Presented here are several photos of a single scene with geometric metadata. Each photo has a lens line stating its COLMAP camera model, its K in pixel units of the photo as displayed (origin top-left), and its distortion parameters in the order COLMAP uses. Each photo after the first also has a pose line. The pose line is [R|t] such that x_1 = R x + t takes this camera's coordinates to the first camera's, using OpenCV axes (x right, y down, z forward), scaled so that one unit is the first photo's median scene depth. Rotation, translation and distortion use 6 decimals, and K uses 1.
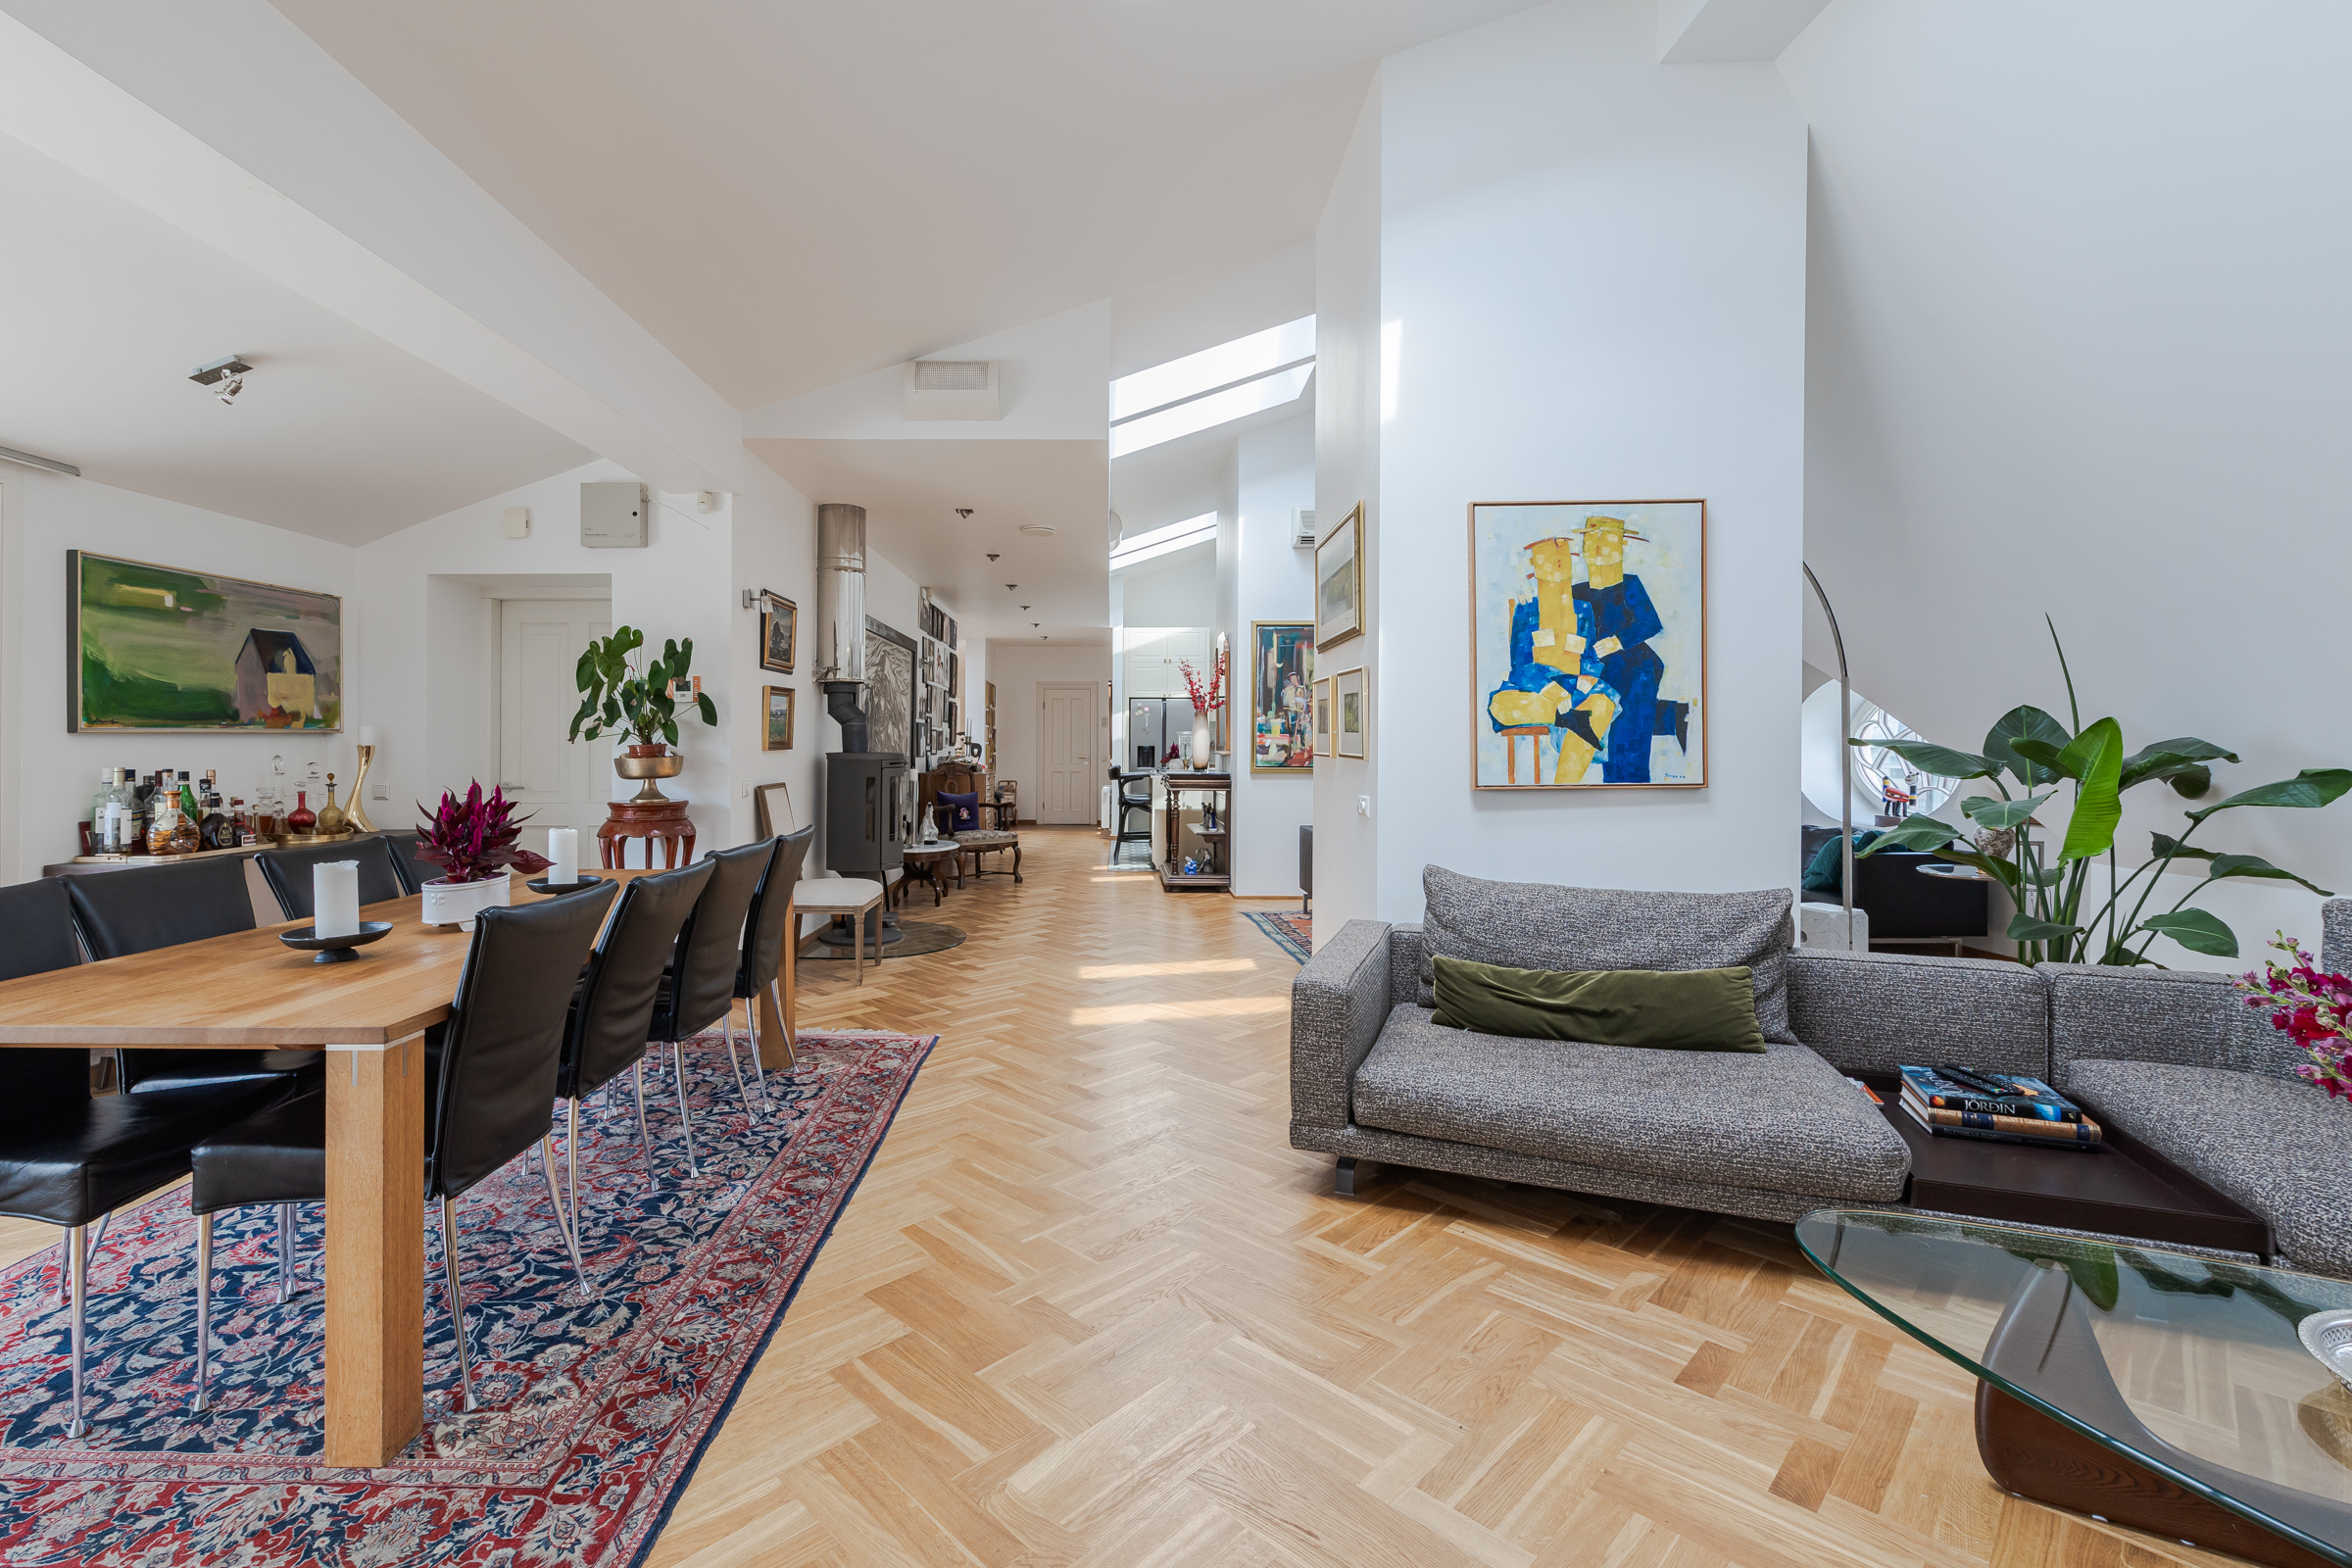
lens RADIAL K [[1019.3, 0, 1107.8], [0, 1019.3, 759.7], [0, 0, 1]] dist [0.002963, -0.000450]
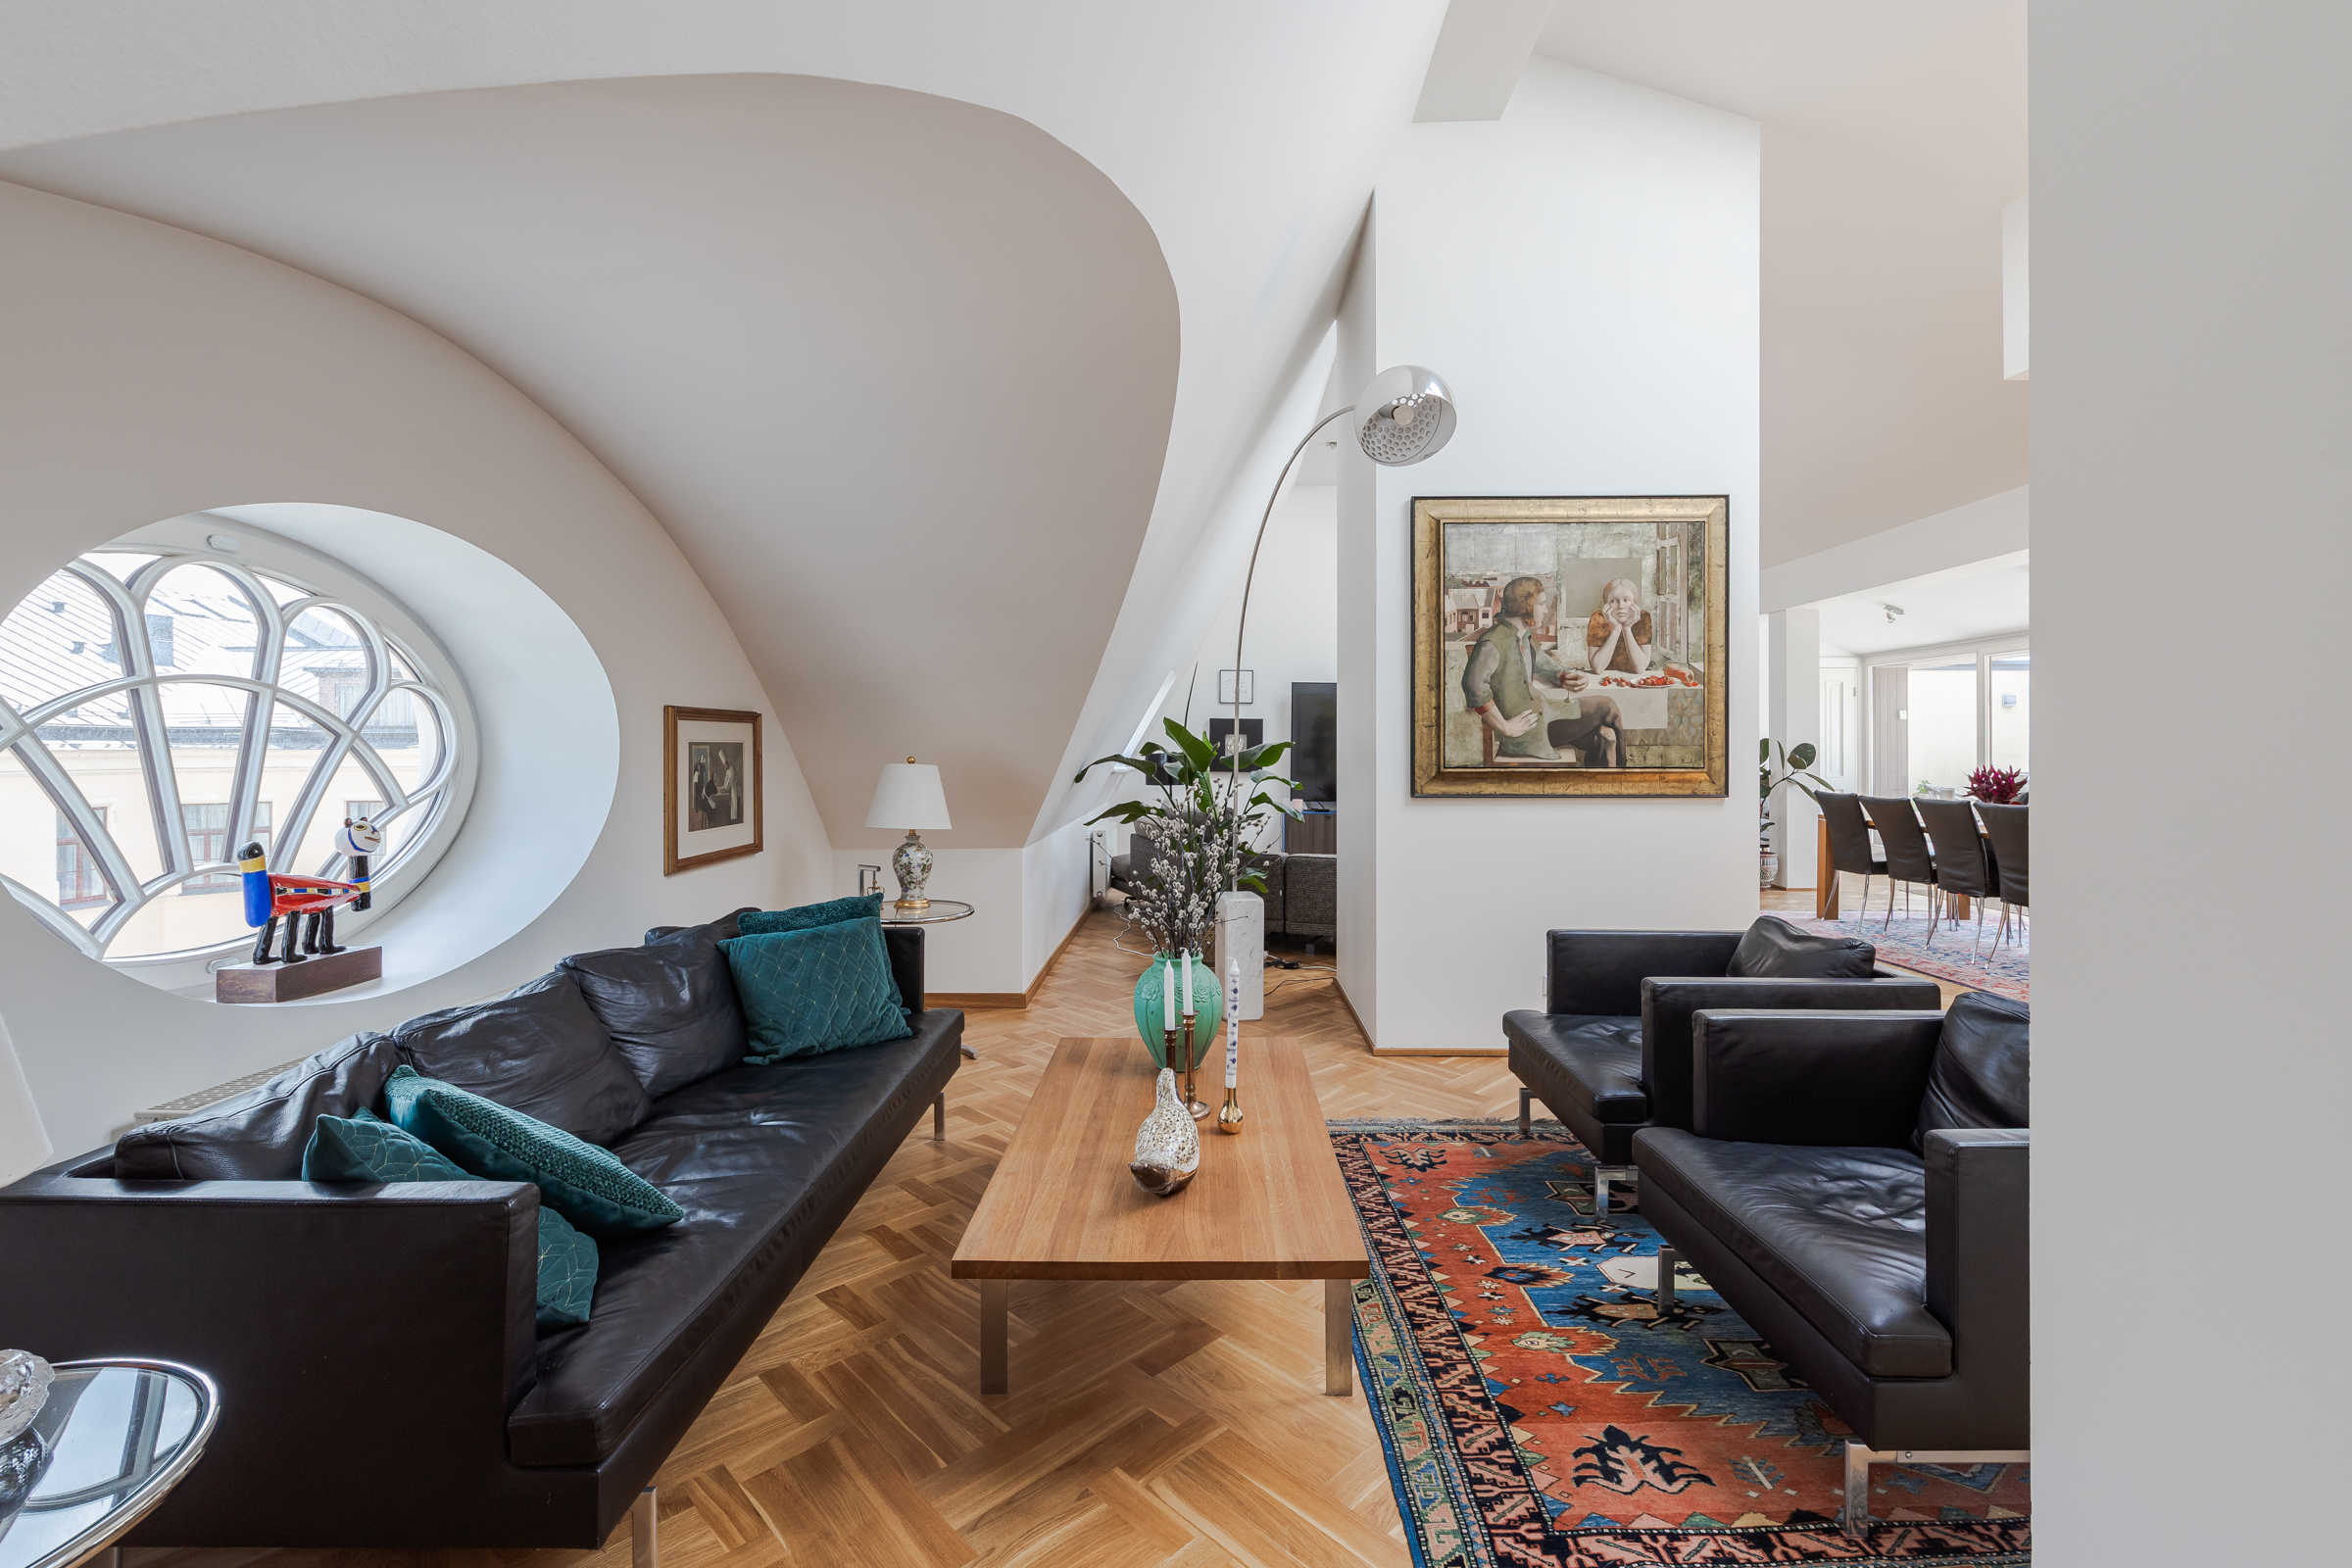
lens RADIAL K [[1013.5, 0, 1206.5], [0, 1013.5, 750.5], [0, 0, 1]] dist [0.003053, 0.000200]
pose [[-0.999973, -0.001522, -0.007221, 0.888340], [-0.001647, 0.999848, 0.017363, -0.033110], [0.007193, 0.017375, -0.999823, 2.459374]]
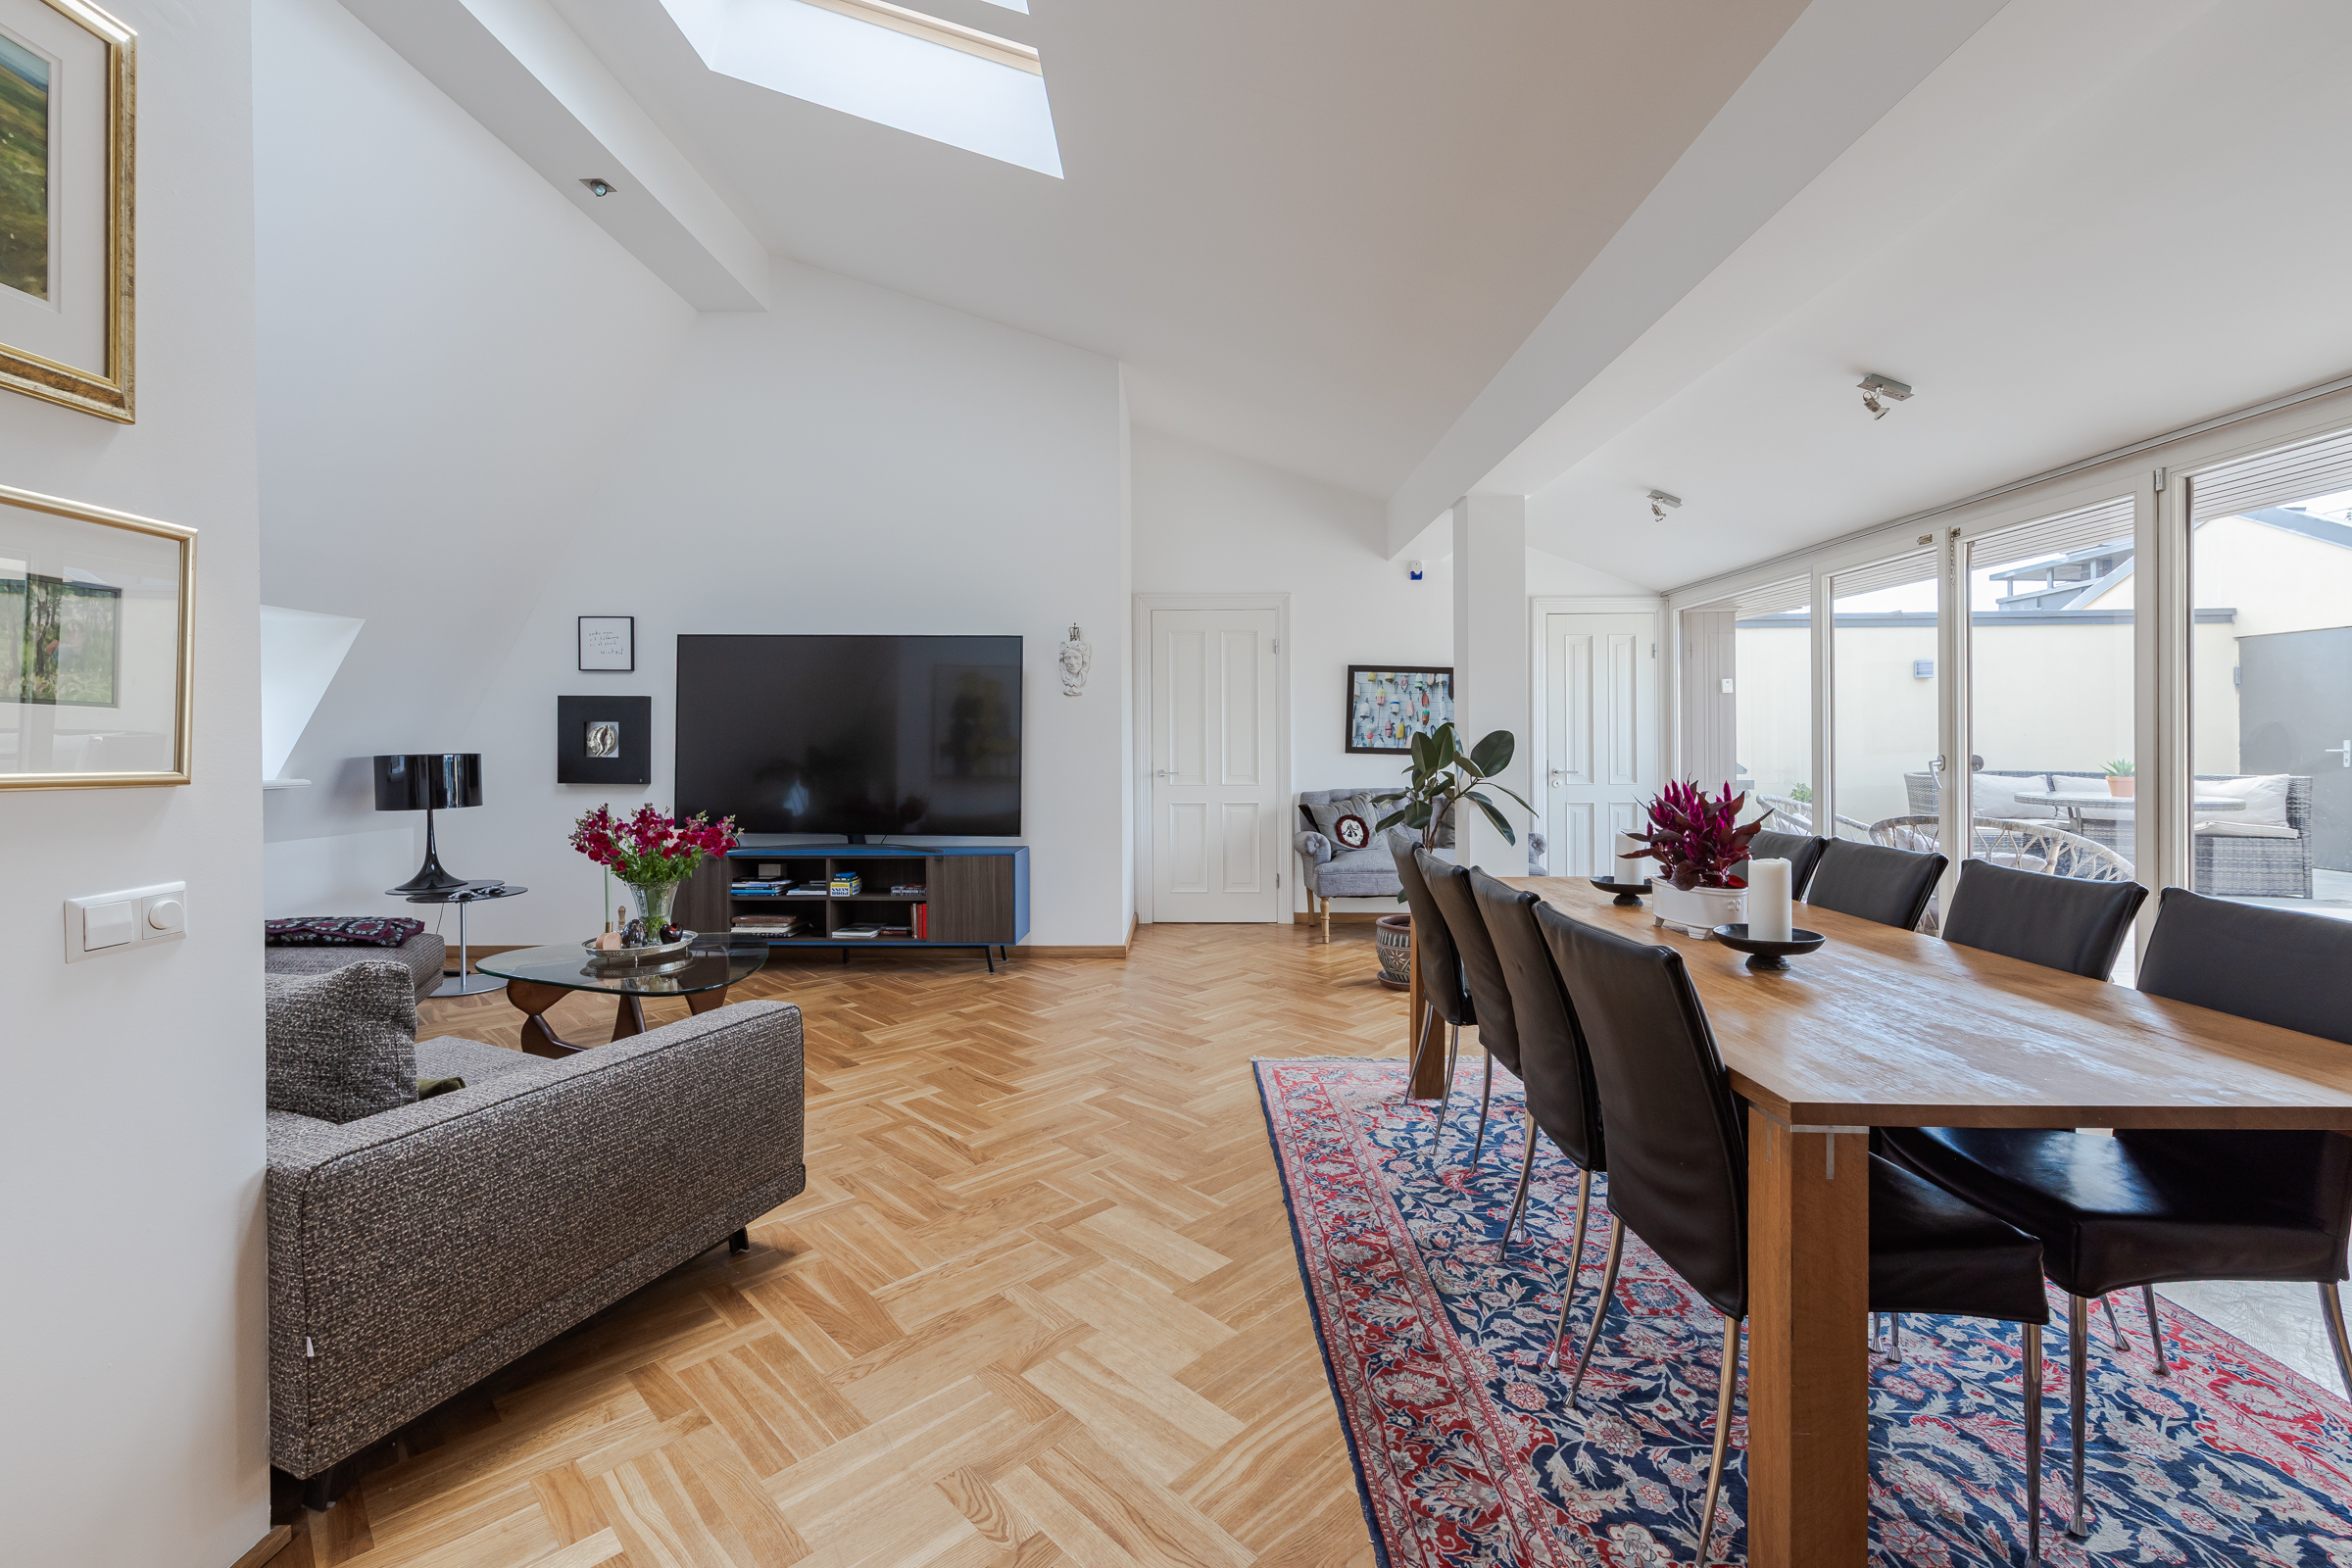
lens RADIAL K [[1020.3, 0, 1171.4], [0, 1020.3, 748.7], [0, 0, 1]] dist [0.001280, -0.000076]
pose [[-0.999971, 0.004423, 0.006166, -0.114760], [0.004565, 0.999721, 0.023165, -0.020841], [-0.006061, 0.023192, -0.999713, 1.440342]]
